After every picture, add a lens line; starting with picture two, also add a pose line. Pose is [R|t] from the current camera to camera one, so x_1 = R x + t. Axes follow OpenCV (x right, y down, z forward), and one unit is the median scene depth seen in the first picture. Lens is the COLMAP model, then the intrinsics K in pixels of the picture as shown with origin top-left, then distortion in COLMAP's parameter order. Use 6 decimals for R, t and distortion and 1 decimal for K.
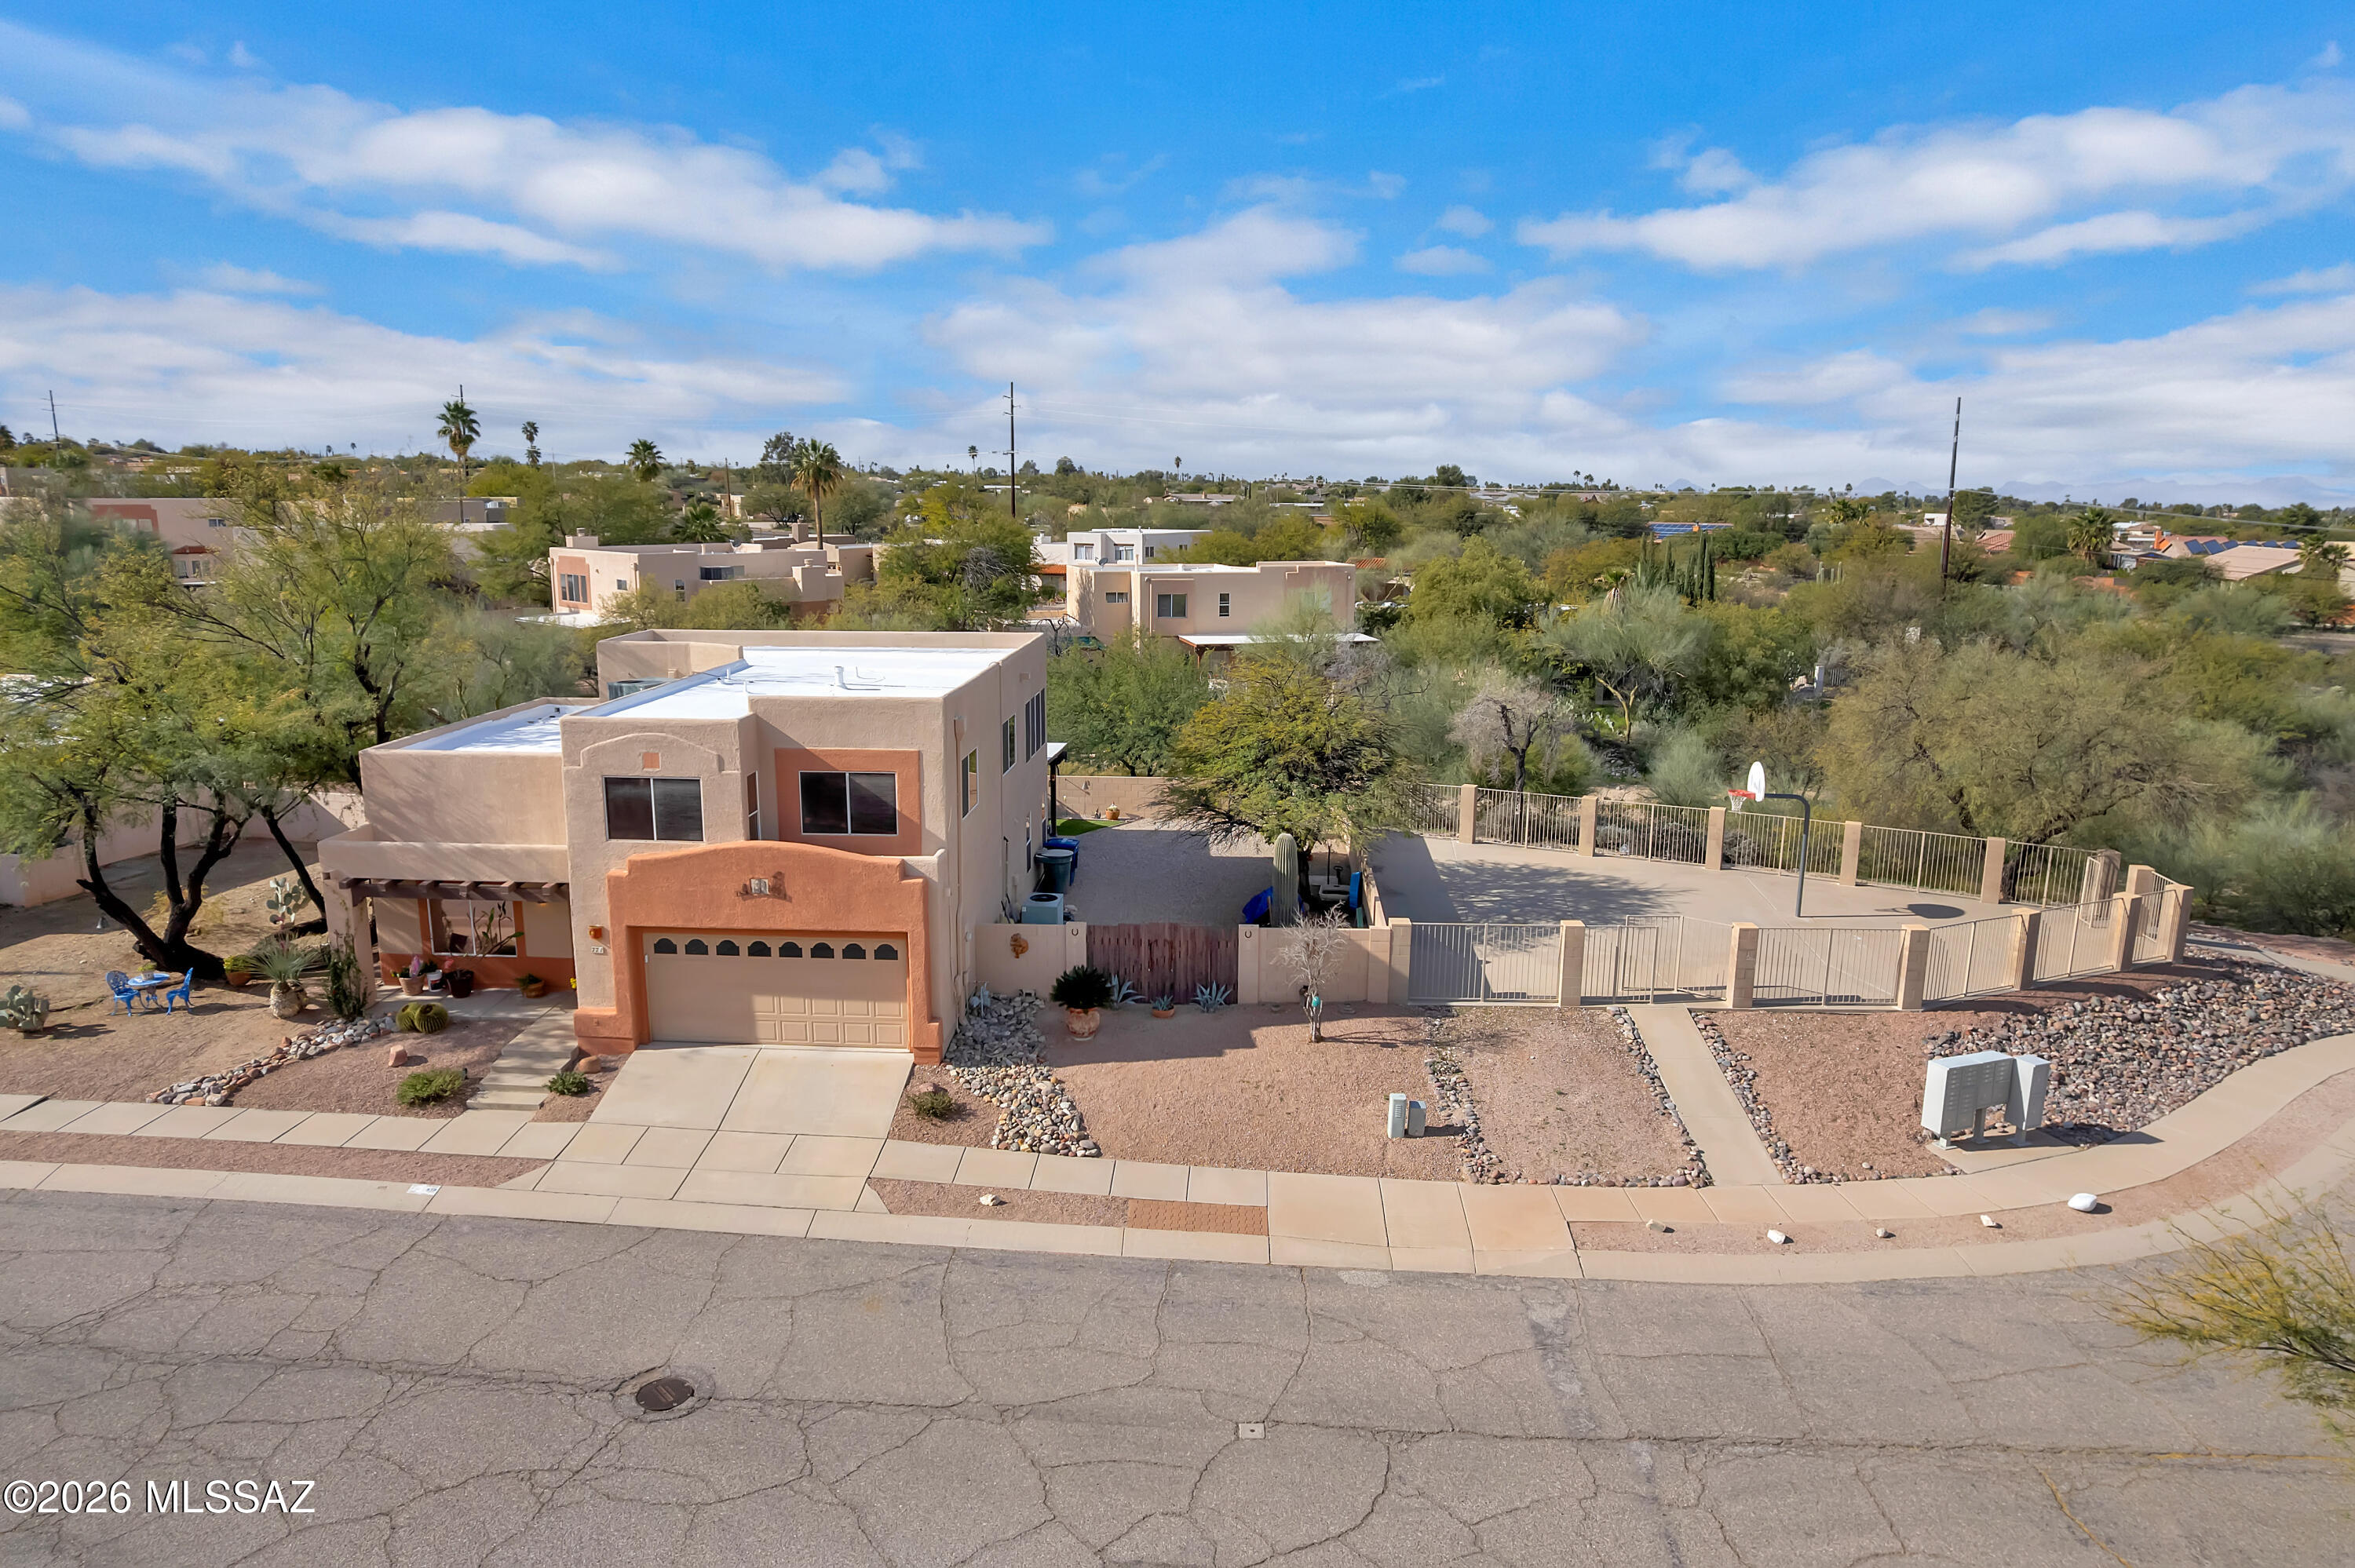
lens RADIAL K [[1483.8, 0, 1169.4], [0, 1483.8, 806.4], [0, 0, 1]] dist [-0.065209, 0.056640]
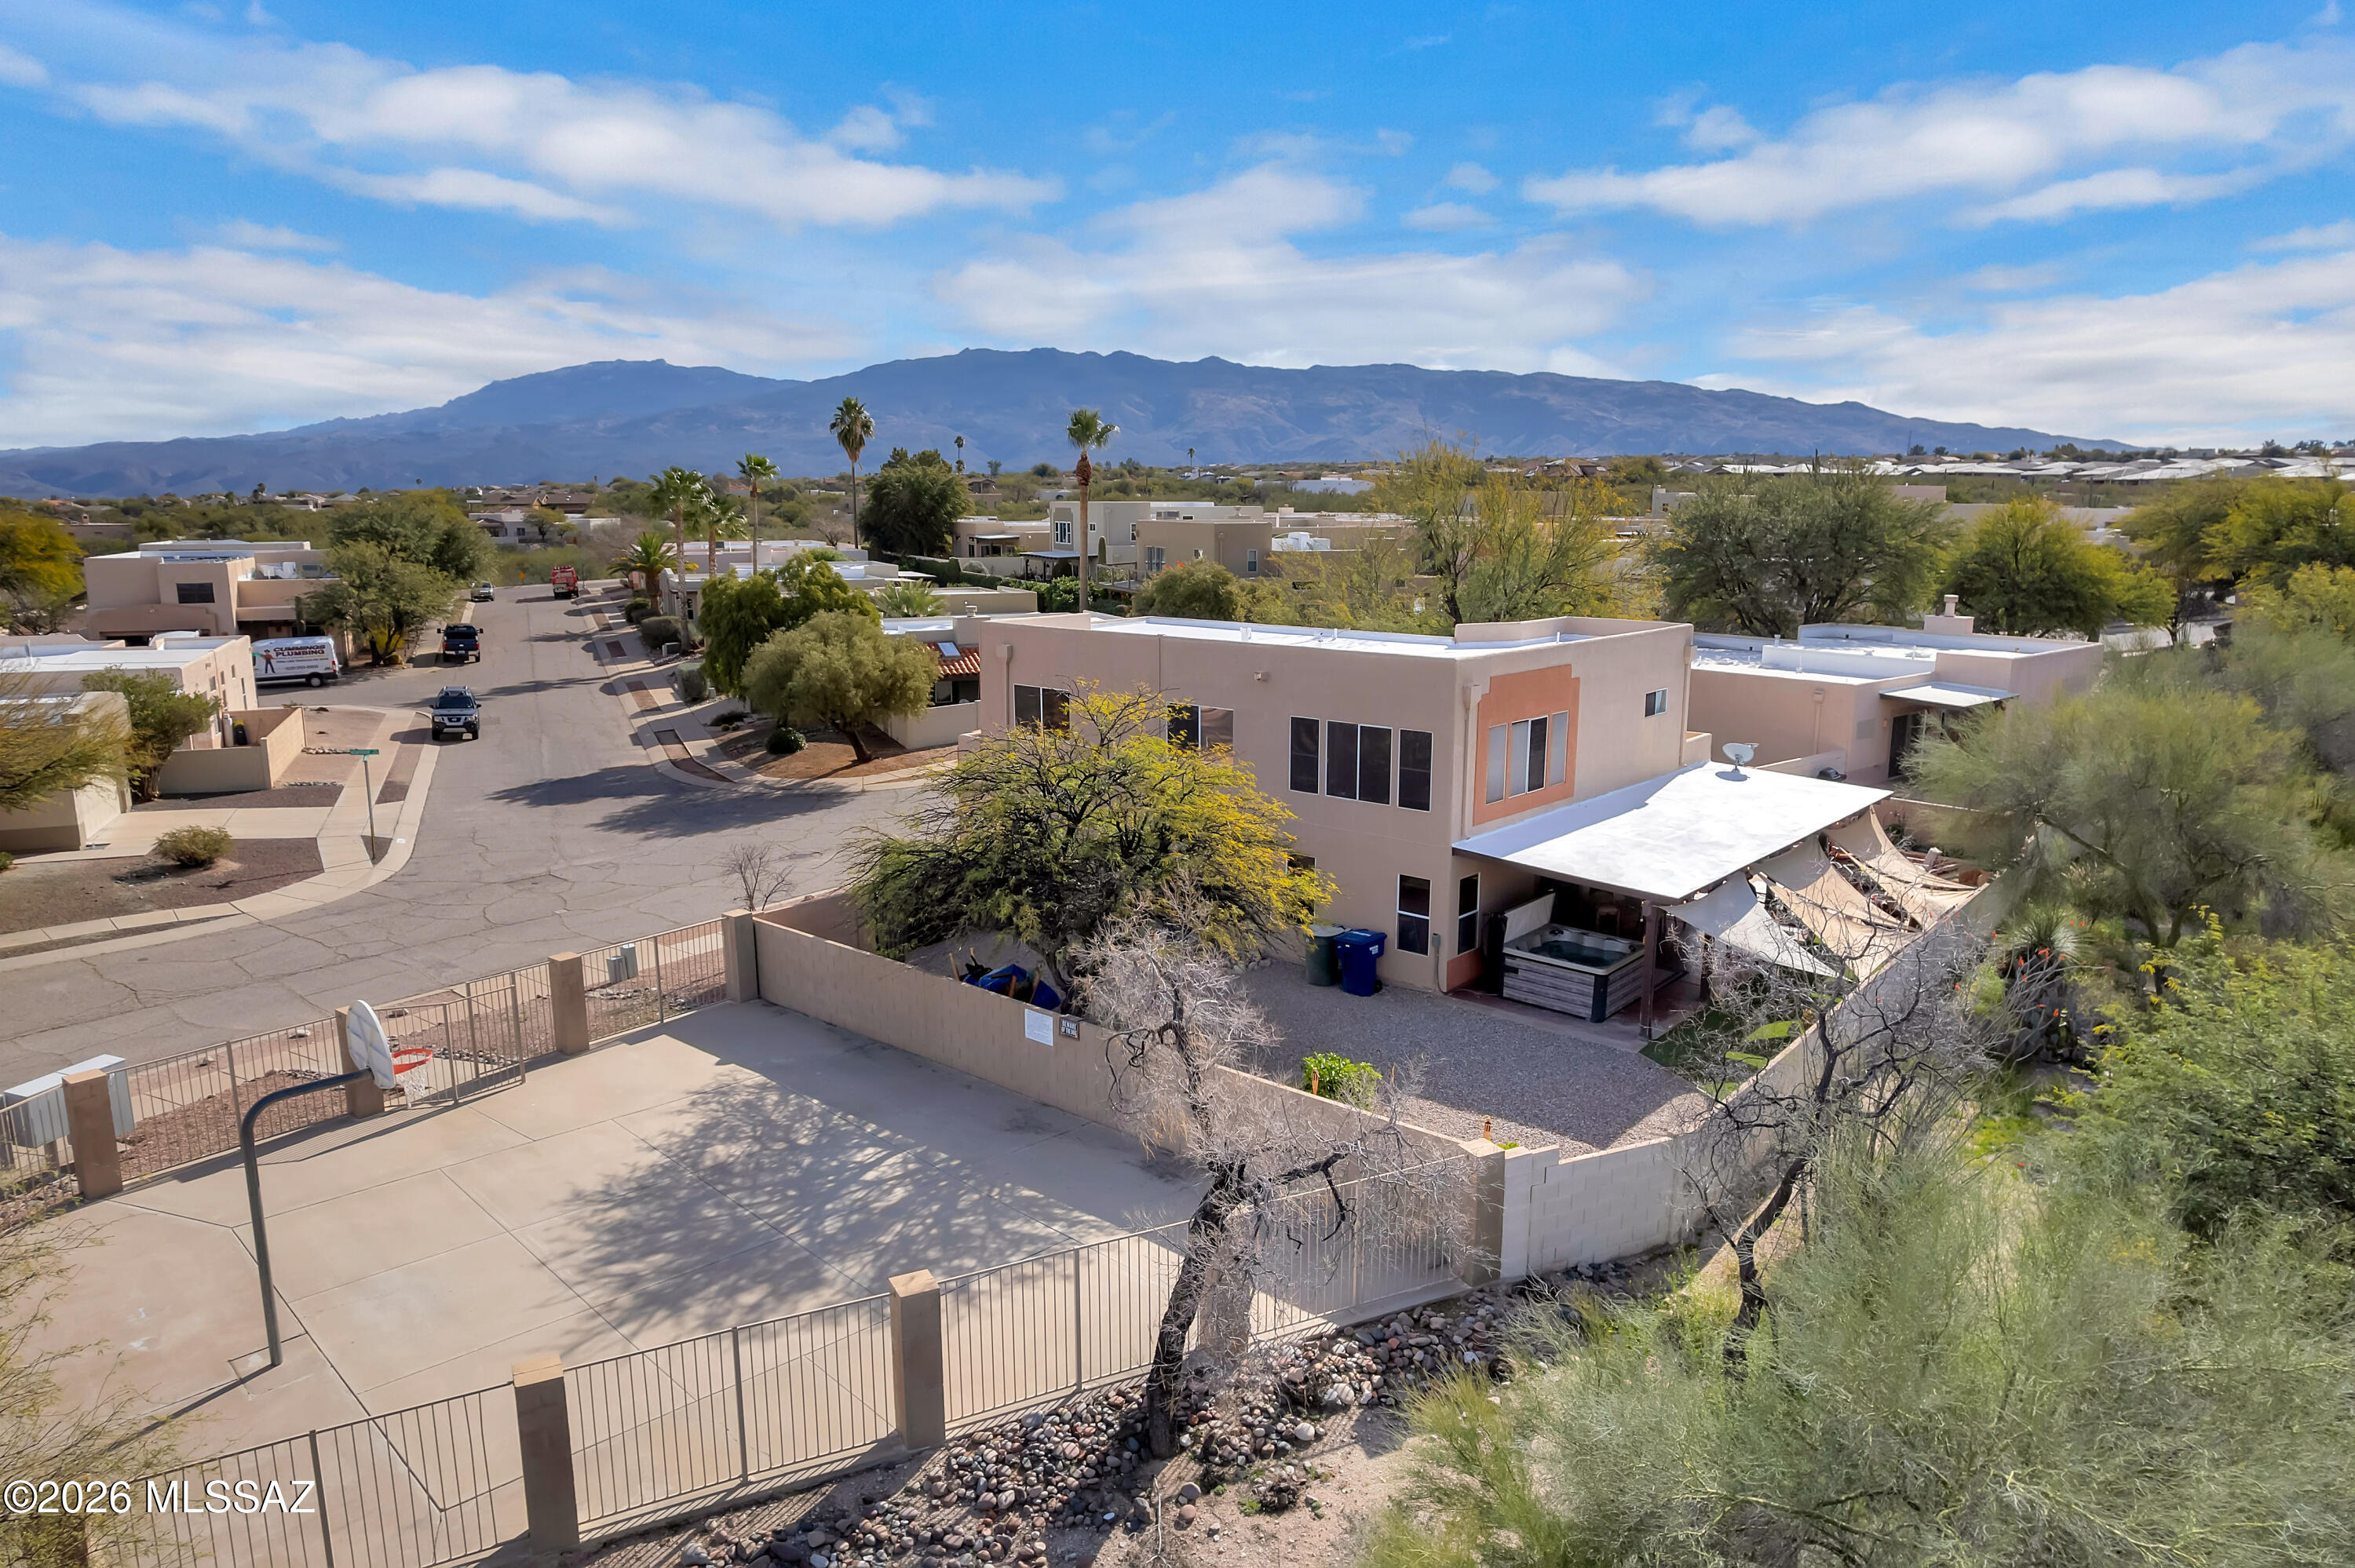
lens RADIAL K [[1483.8, 0, 1169.4], [0, 1483.8, 806.4], [0, 0, 1]] dist [-0.065209, 0.056640]
pose [[-0.603440, 0.154639, -0.782270, 0.779556], [-0.168868, 0.933984, 0.314893, -0.357151], [0.779323, 0.322119, -0.537490, 1.857631]]
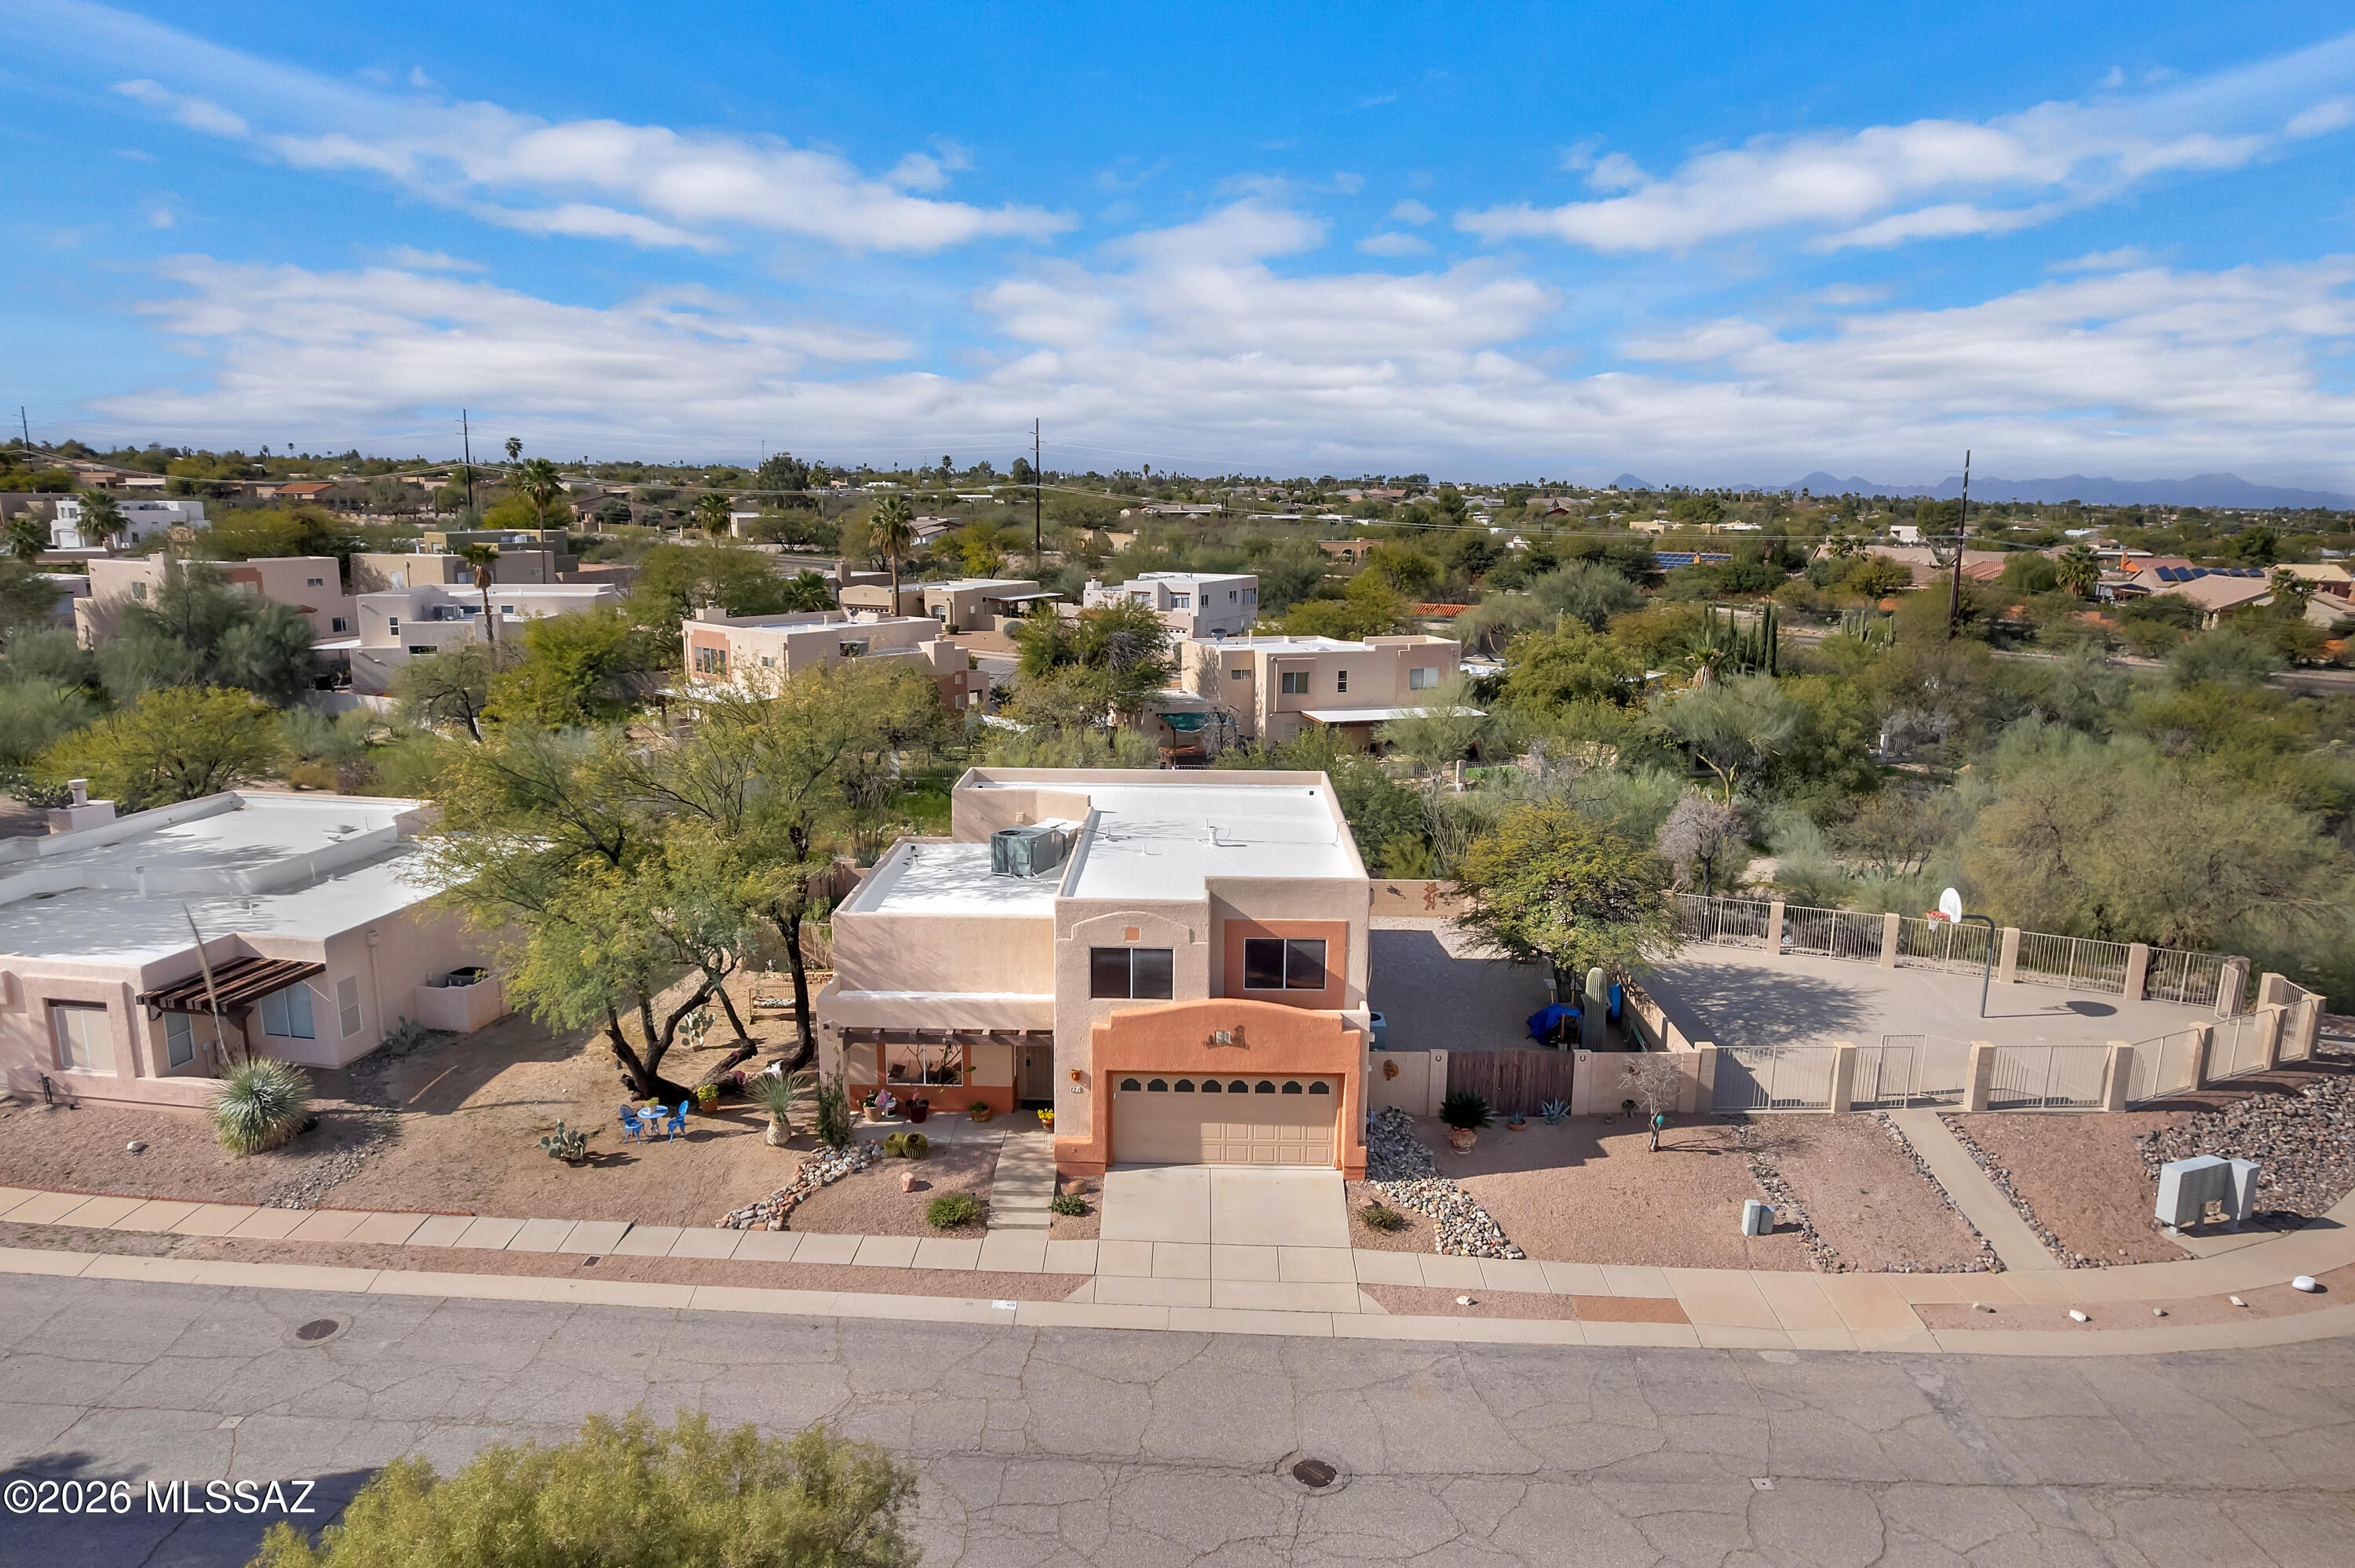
lens RADIAL K [[1515.7, 0, 1177.5], [0, 1515.7, 784.0], [0, 0, 1]] dist [-0.075041, 0.072596]
pose [[0.999154, -0.005007, 0.040812, -0.355519], [0.005631, 0.999869, -0.015175, -0.130879], [-0.040731, 0.015392, 0.999052, -0.229294]]
